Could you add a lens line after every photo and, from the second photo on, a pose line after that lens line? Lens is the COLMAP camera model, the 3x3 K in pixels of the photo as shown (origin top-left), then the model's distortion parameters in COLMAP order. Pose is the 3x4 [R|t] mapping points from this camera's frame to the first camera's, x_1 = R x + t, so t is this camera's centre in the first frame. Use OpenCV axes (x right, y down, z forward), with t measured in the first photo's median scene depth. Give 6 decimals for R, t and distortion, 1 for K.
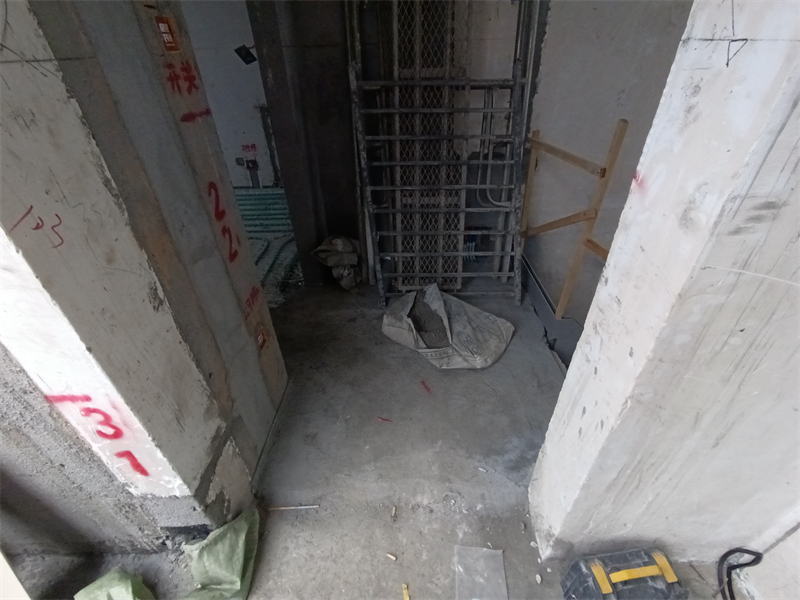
lens RADIAL K [[367.6, 0, 398.5], [0, 367.6, 304.9], [0, 0, 1]] dist [-0.004003, 0.001208]
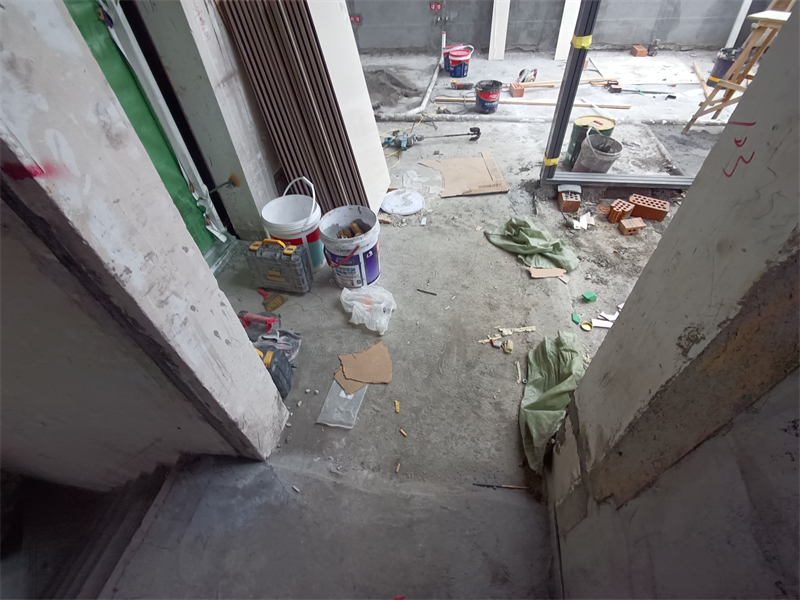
lens RADIAL K [[367.6, 0, 396.9], [0, 367.6, 305.3], [0, 0, 1]] dist [-0.004003, 0.001208]
pose [[-0.985066, -0.056859, 0.162519, -0.128959], [0.153177, 0.141640, 0.977995, -0.433836], [-0.078627, 0.988284, -0.130816, 0.591858]]
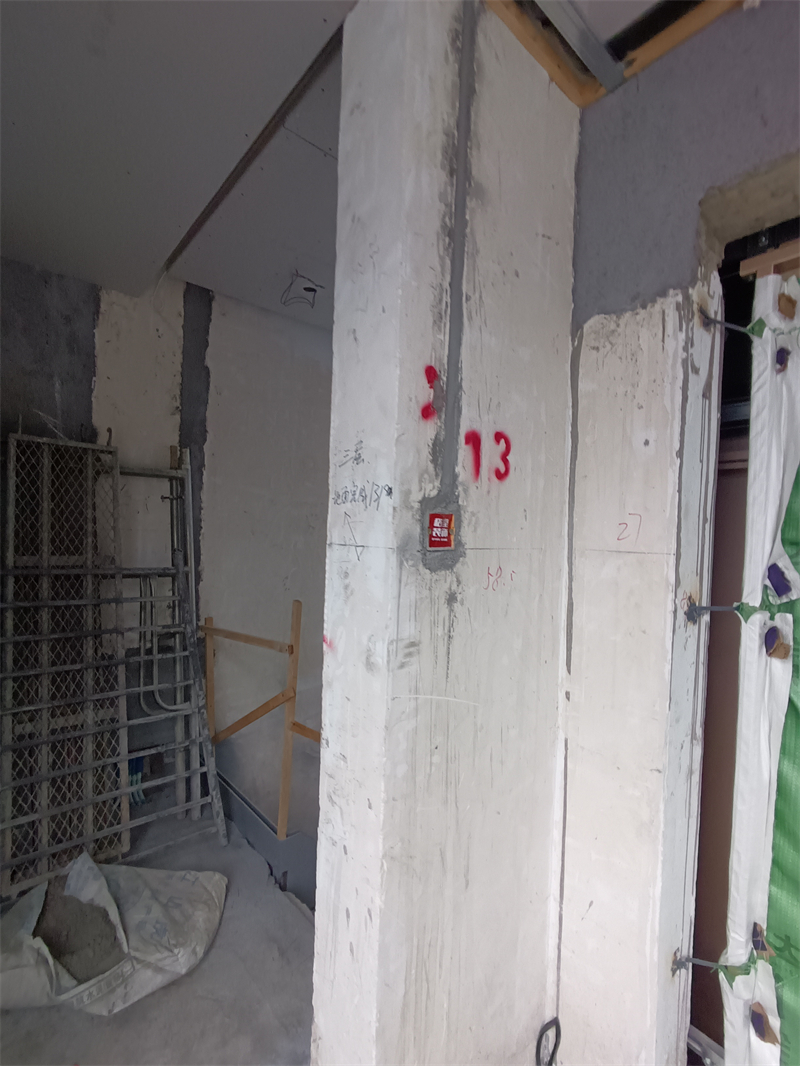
lens RADIAL K [[489.9, 0, 406.9], [0, 489.9, 538.7], [0, 0, 1]] dist [-0.004003, 0.001208]
pose [[0.739278, 0.042050, 0.672086, -0.091532], [0.350429, 0.828240, -0.437284, 0.065374], [-0.575036, 0.558793, 0.597565, -0.108050]]
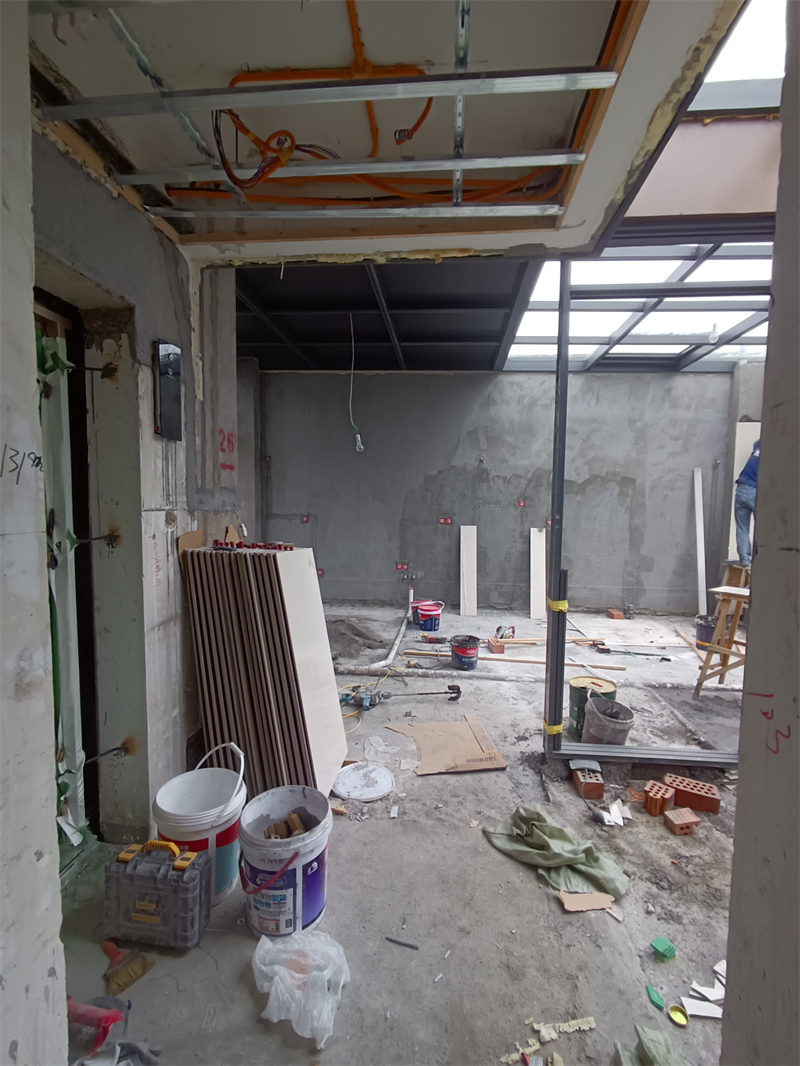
lens RADIAL K [[489.9, 0, 405.6], [0, 489.9, 541.6], [0, 0, 1]] dist [-0.004003, 0.001208]
pose [[-0.997622, 0.008589, 0.068389, -0.102569], [0.050687, 0.763791, 0.643470, -0.465791], [-0.046708, 0.645406, -0.762410, 0.607146]]
